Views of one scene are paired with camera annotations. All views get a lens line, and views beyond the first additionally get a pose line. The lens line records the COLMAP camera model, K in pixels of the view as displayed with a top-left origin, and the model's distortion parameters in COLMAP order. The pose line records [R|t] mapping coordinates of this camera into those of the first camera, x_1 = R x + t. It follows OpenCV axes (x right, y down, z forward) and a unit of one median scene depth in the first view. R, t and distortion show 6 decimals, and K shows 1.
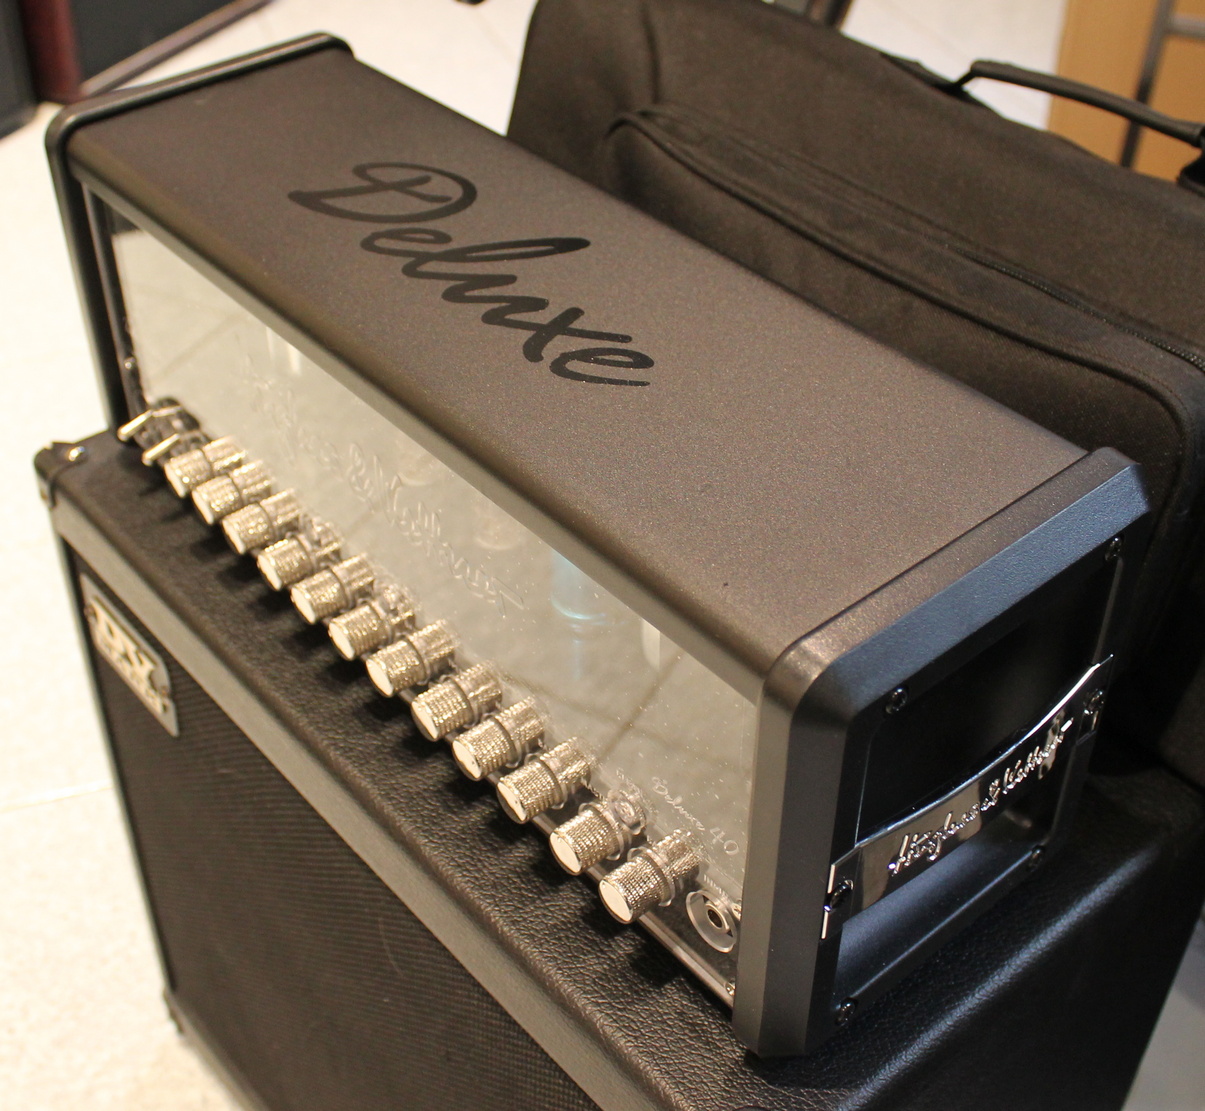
lens RADIAL K [[1601.1, 0, 602.5], [0, 1601.1, 555.5], [0, 0, 1]] dist [-0.015125, -0.004837]
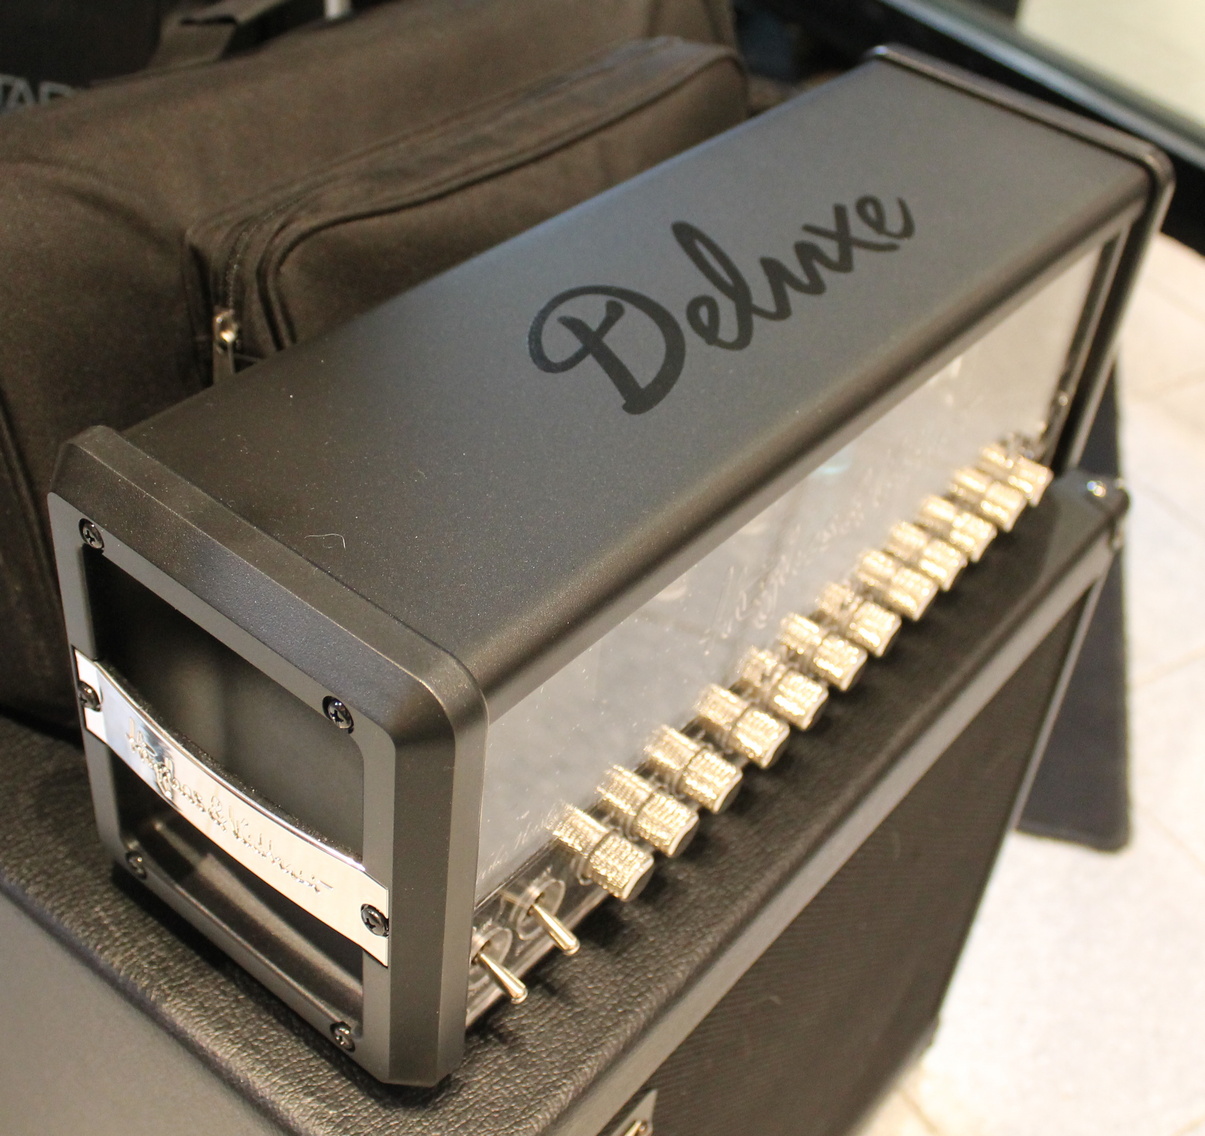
lens RADIAL K [[1568.6, 0, 602.5], [0, 1568.6, 568.0], [0, 0, 1]] dist [-0.006085, -0.004286]
pose [[-0.192246, -0.643314, 0.741073, -0.820714], [0.549809, 0.554904, 0.624333, -0.681583], [-0.812866, 0.527474, 0.247021, 0.890226]]
